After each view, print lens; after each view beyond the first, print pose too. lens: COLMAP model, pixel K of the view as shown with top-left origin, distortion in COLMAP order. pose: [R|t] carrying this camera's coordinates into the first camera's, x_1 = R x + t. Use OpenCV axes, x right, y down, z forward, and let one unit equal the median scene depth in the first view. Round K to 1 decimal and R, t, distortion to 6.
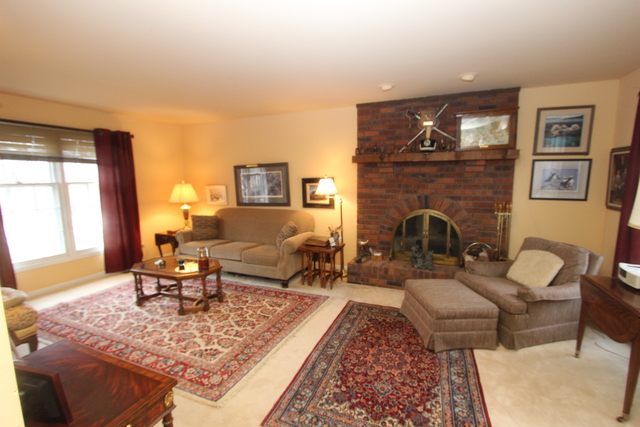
lens RADIAL K [[294.6, 0, 323.3], [0, 294.6, 215.7], [0, 0, 1]] dist [-0.022906, 0.000283]
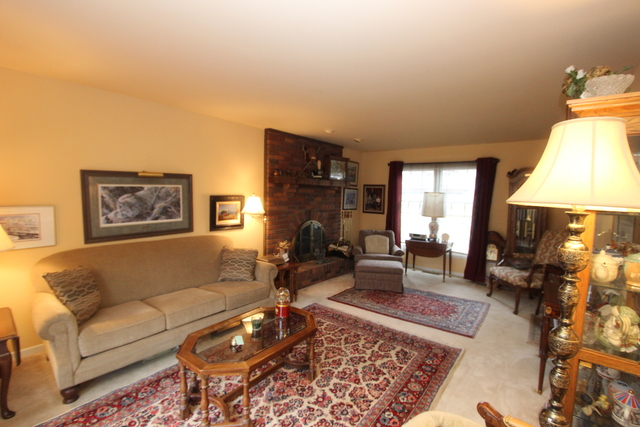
lens RADIAL K [[294.6, 0, 323.3], [0, 294.6, 215.7], [0, 0, 1]] dist [-0.022906, 0.000283]
pose [[0.256078, -0.053874, 0.965154, -0.949995], [0.100139, 0.994552, 0.028946, -0.077115], [-0.961455, 0.089237, 0.260077, 0.595559]]
